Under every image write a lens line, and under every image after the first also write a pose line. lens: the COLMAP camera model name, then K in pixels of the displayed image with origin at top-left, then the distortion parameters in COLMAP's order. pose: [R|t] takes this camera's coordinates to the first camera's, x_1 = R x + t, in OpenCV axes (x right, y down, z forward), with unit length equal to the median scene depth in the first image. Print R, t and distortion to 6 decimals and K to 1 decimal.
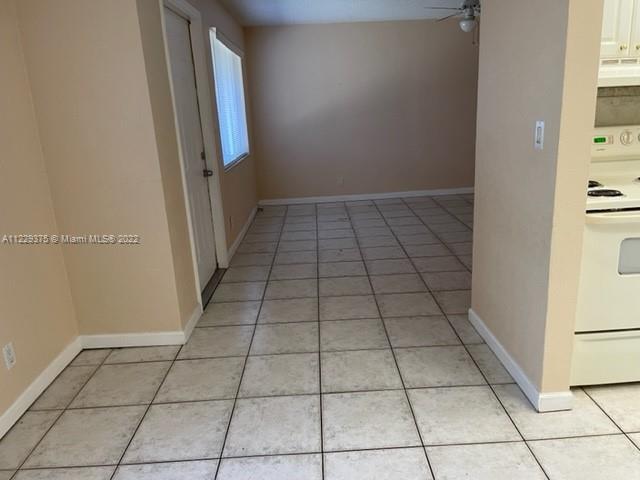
lens RADIAL K [[489.3, 0, 322.6], [0, 489.3, 238.9], [0, 0, 1]] dist [0.052982, -0.035038]
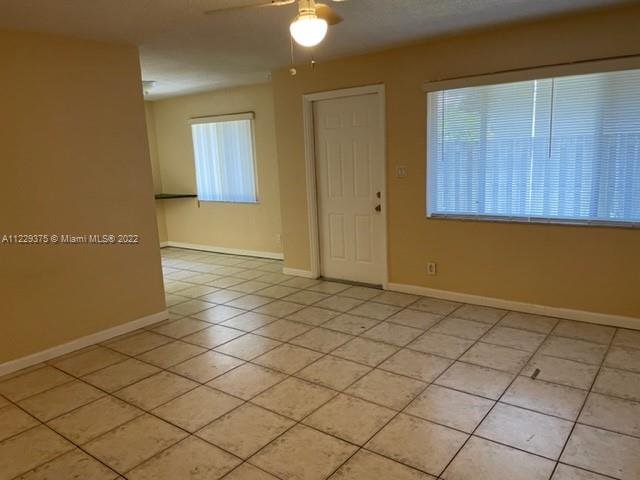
lens RADIAL K [[489.3, 0, 319.9], [0, 489.3, 240.9], [0, 0, 1]] dist [0.052982, -0.035038]
pose [[-0.624278, 0.215538, -0.750880, 0.684752], [-0.133705, 0.917522, 0.374535, -0.420389], [0.769675, 0.334210, -0.543970, 1.323303]]
